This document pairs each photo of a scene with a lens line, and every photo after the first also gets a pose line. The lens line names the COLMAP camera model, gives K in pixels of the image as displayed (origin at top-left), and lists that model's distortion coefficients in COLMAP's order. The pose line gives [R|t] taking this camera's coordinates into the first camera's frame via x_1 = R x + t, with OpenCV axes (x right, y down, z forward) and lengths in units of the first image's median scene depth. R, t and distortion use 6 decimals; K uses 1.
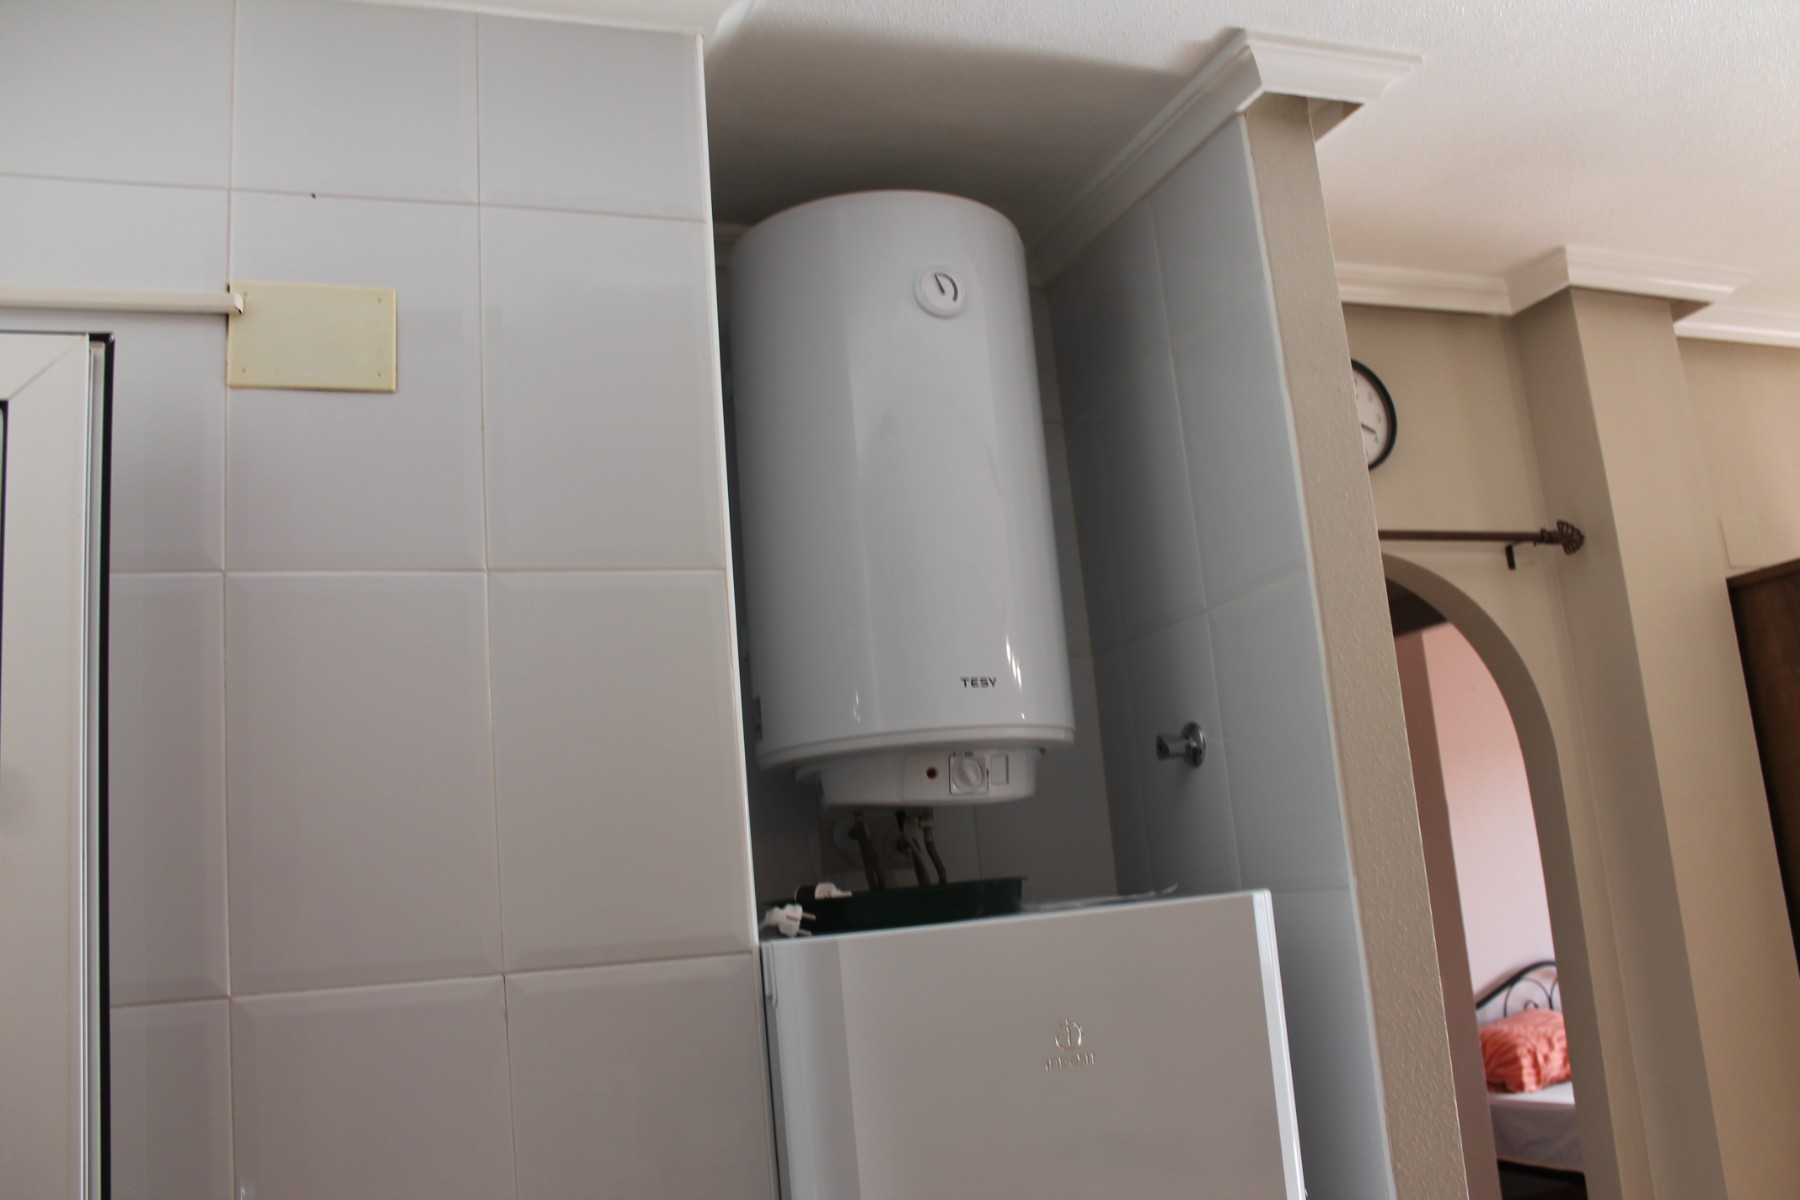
lens RADIAL K [[1504.6, 0, 943.6], [0, 1504.6, 602.5], [0, 0, 1]] dist [-0.157548, 0.139076]
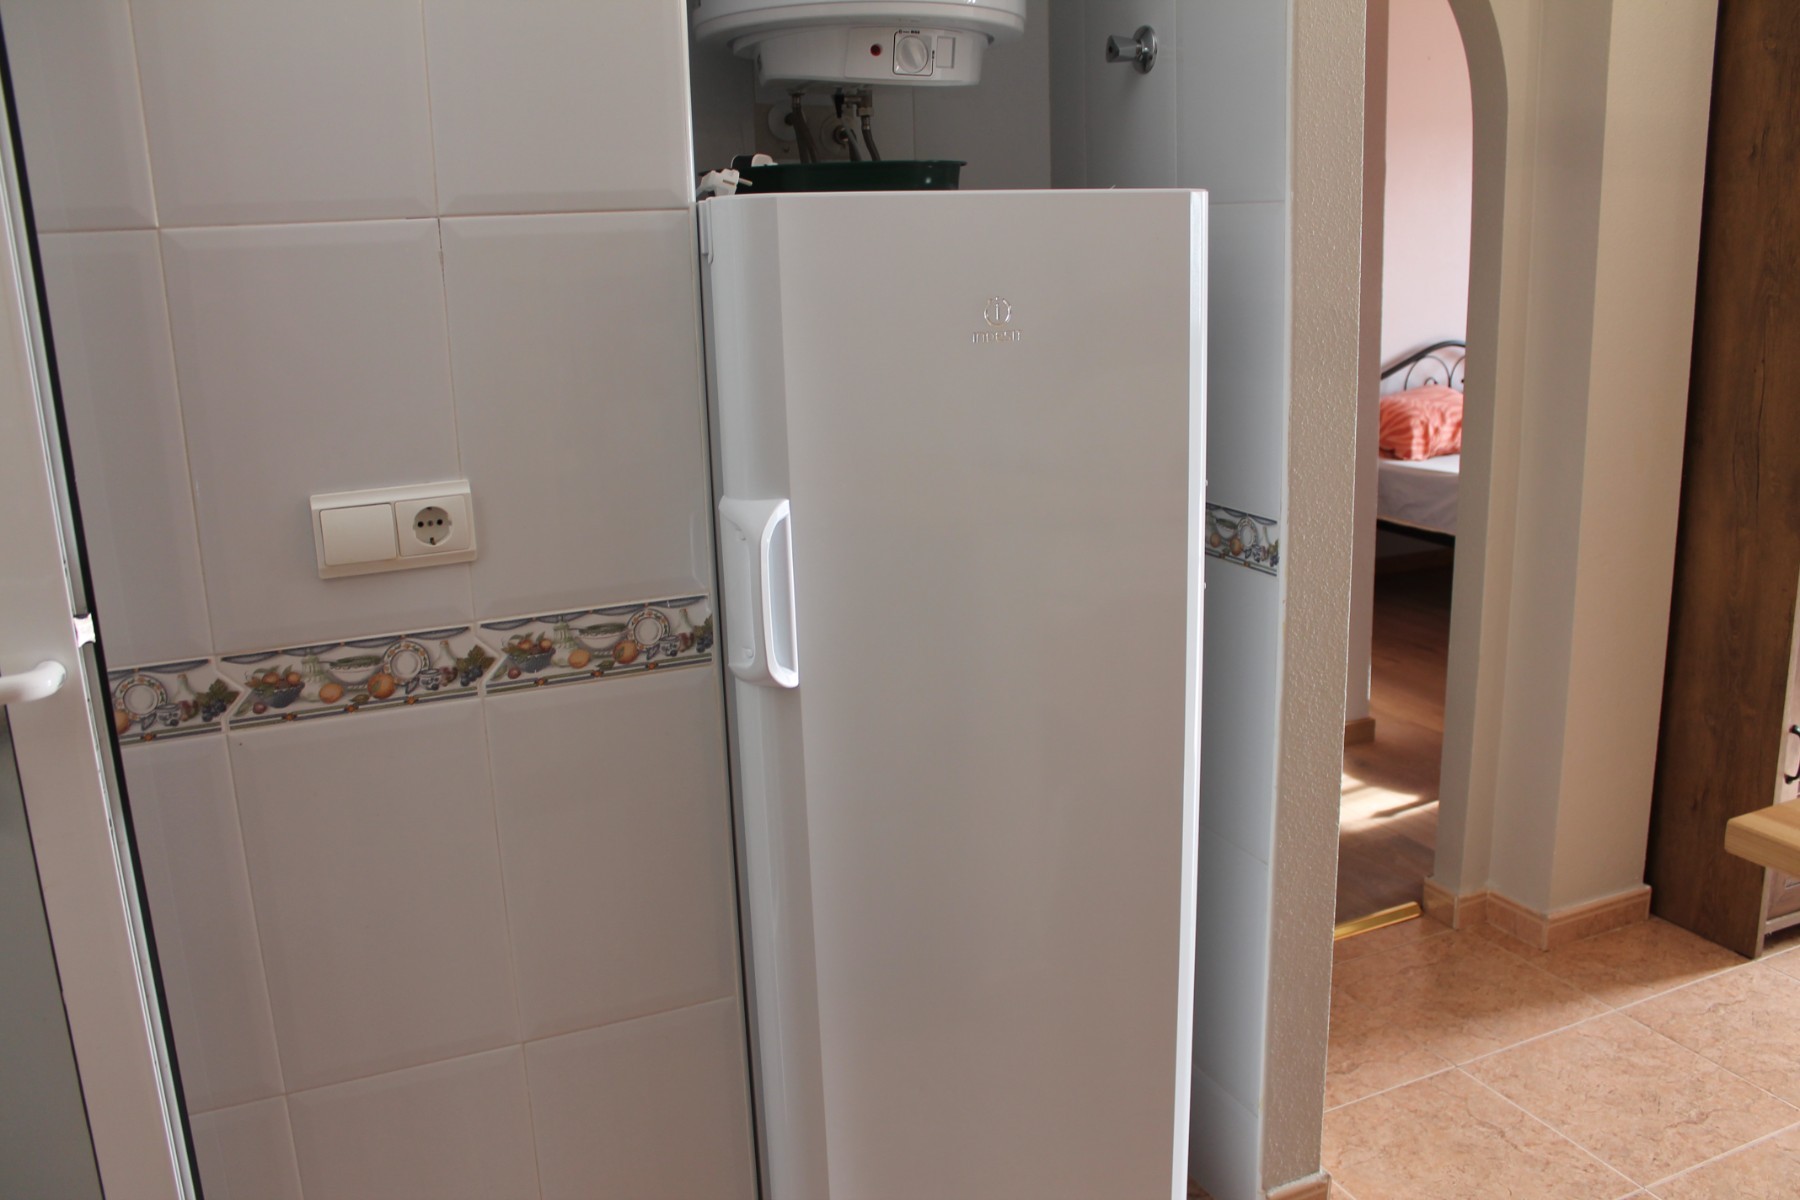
lens RADIAL K [[1504.6, 0, 943.6], [0, 1504.6, 602.5], [0, 0, 1]] dist [-0.157548, 0.139076]
pose [[0.996500, 0.052395, 0.065138, -0.006552], [-0.074651, 0.908425, 0.411328, 0.036999], [-0.037622, -0.414750, 0.909157, -0.013149]]
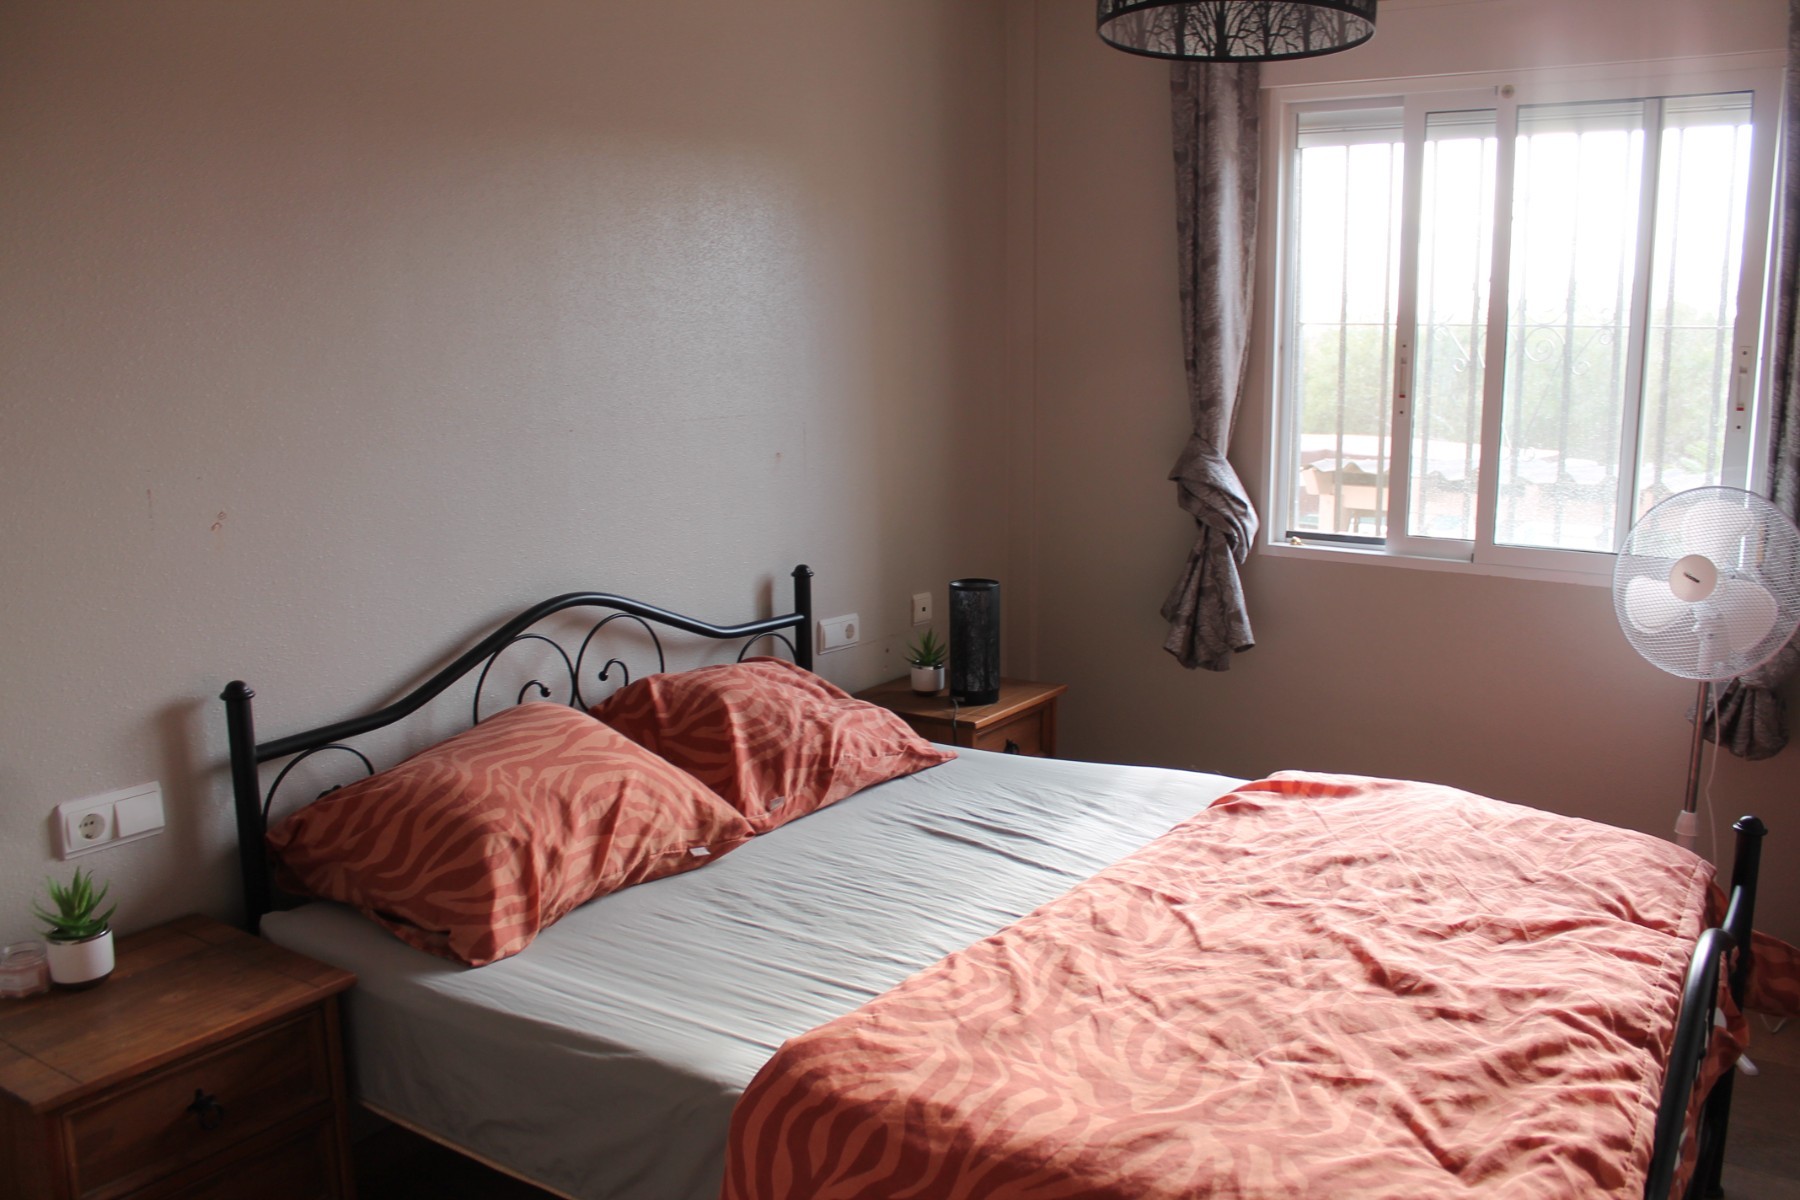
lens RADIAL K [[1486.2, 0, 922.4], [0, 1486.2, 612.7], [0, 0, 1]] dist [-0.168815, 0.141827]
pose [[0.820227, -0.019201, 0.571715, 0.685881], [-0.174157, 0.943610, 0.281550, 0.287811], [-0.544882, -0.330503, 0.770630, 1.680851]]
